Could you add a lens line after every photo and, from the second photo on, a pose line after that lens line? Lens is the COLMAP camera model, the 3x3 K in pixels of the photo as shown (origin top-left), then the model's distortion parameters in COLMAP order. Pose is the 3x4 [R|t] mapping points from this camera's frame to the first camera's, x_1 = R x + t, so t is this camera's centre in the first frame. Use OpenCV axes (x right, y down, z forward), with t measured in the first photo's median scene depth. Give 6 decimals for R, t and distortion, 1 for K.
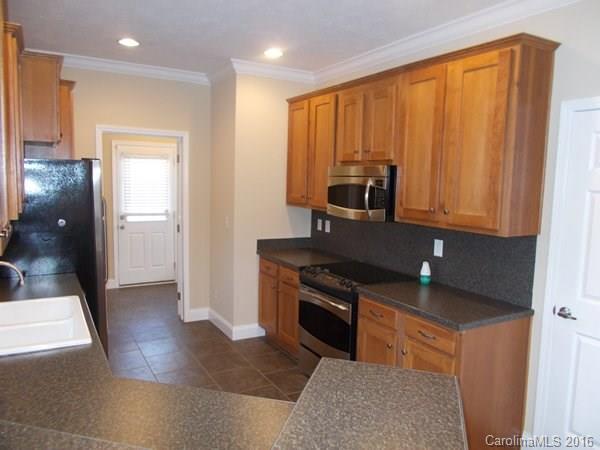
lens RADIAL K [[451.1, 0, 300.0], [0, 451.1, 225.0], [0, 0, 1]] dist [-0.010142, -0.003900]
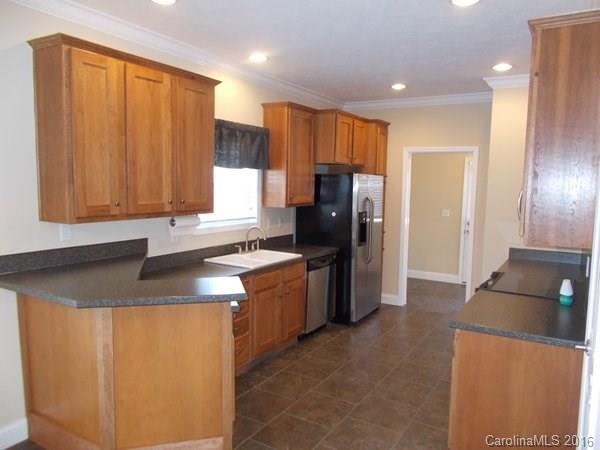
lens RADIAL K [[451.1, 0, 300.0], [0, 451.1, 225.0], [0, 0, 1]] dist [-0.010142, -0.003900]
pose [[0.489350, 0.063674, -0.869760, 0.600581], [-0.096545, 0.995156, 0.018535, 0.009060], [0.866727, 0.074900, 0.493127, 0.103118]]
